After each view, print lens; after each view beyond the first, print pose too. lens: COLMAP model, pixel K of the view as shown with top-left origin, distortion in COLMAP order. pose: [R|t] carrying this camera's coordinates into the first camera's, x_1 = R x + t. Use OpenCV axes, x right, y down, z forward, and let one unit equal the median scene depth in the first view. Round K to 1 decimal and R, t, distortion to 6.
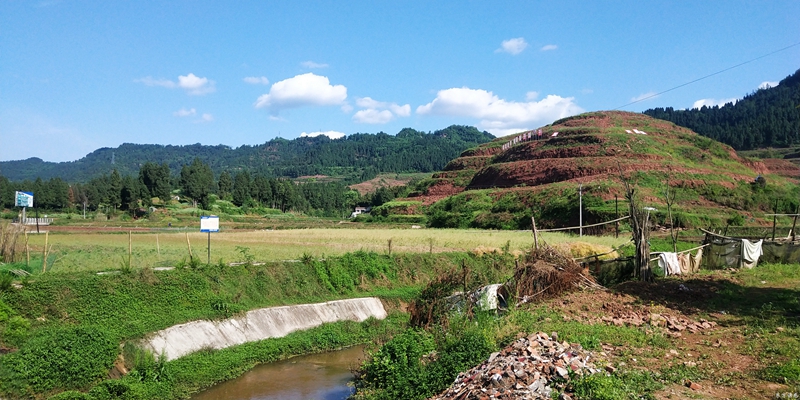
lens RADIAL K [[631.2, 0, 407.3], [0, 631.2, 204.5], [0, 0, 1]] dist [0.017812, 0.032723]
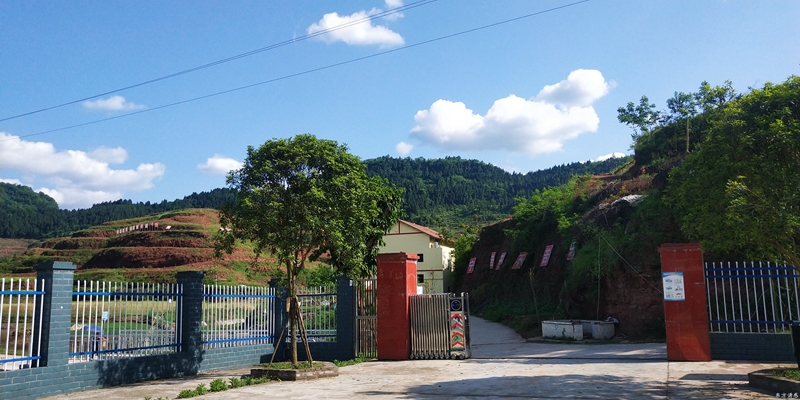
lens RADIAL K [[631.2, 0, 399.9], [0, 631.2, 203.0], [0, 0, 1]] dist [0.017812, 0.032723]
pose [[0.788512, 0.075933, 0.610314, -0.213334], [-0.010403, 0.993854, -0.110211, -0.020548], [-0.614932, 0.080553, 0.784455, -0.377966]]
